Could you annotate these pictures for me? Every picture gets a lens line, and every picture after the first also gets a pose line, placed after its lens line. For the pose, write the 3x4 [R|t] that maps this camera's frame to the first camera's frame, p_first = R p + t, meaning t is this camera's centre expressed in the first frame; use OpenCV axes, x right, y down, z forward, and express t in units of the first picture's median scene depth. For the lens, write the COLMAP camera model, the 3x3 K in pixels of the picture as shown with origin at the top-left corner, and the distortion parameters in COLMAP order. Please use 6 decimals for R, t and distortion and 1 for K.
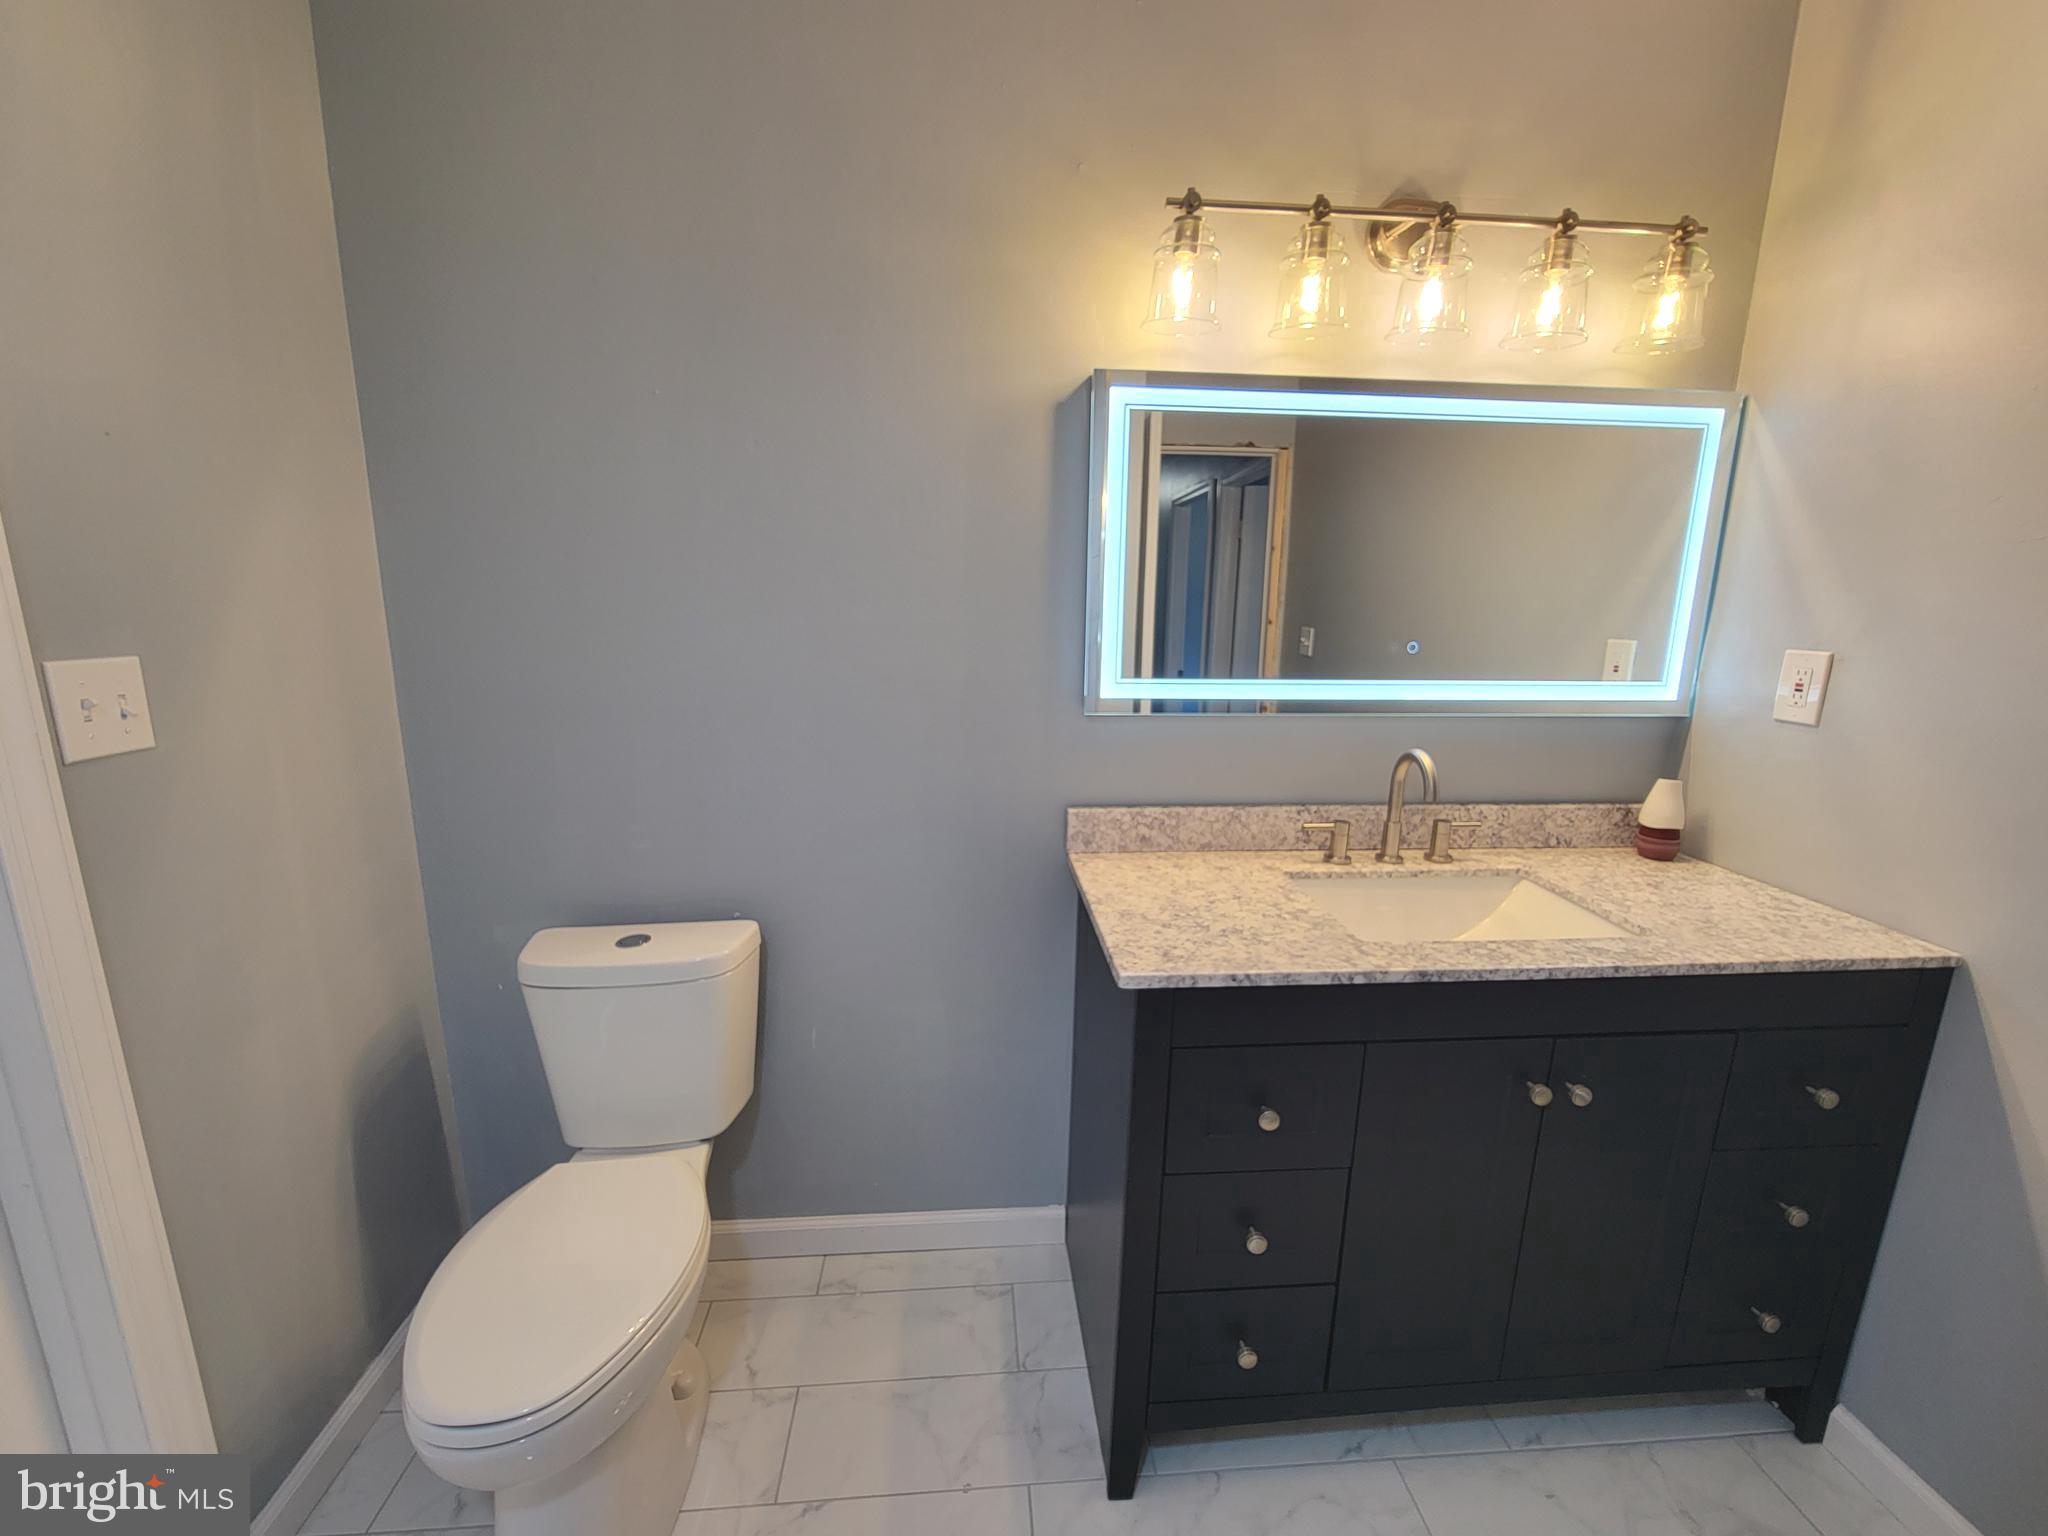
lens RADIAL K [[832.7, 0, 1025.5], [0, 832.7, 777.7], [0, 0, 1]] dist [-0.003409, -0.000430]
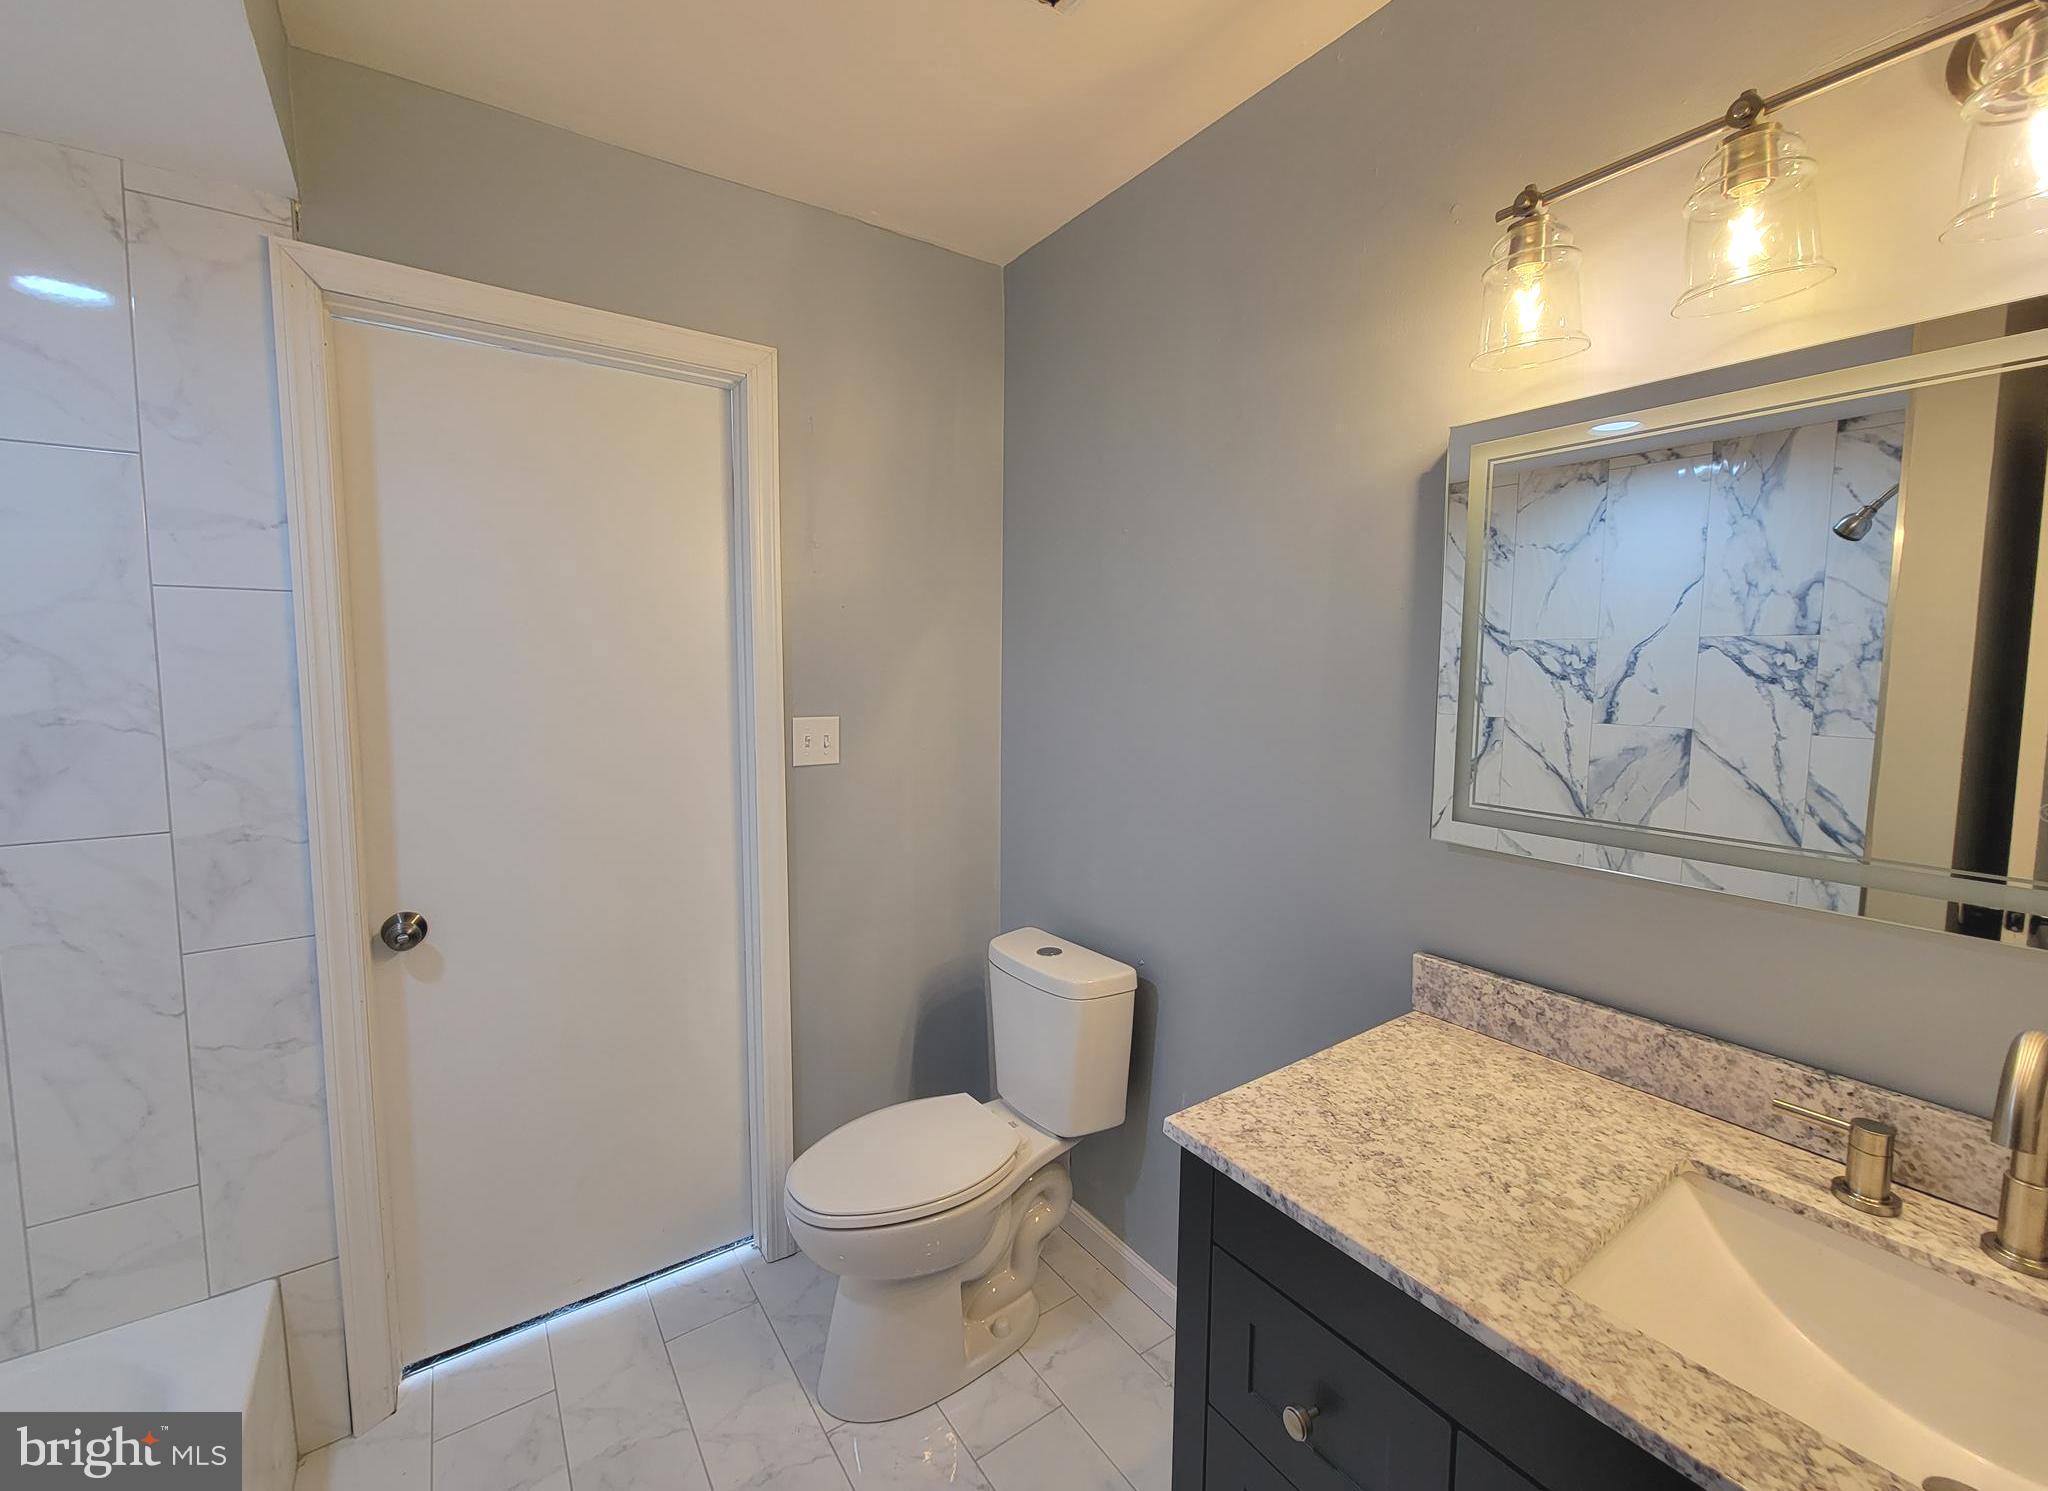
lens RADIAL K [[832.7, 0, 1026.1], [0, 832.7, 731.8], [0, 0, 1]] dist [-0.000632, 0.000100]
pose [[0.510570, 0.063404, -0.857495, 0.550092], [-0.176964, 0.983676, -0.032634, -0.081936], [0.841429, 0.168408, 0.513456, 0.241550]]
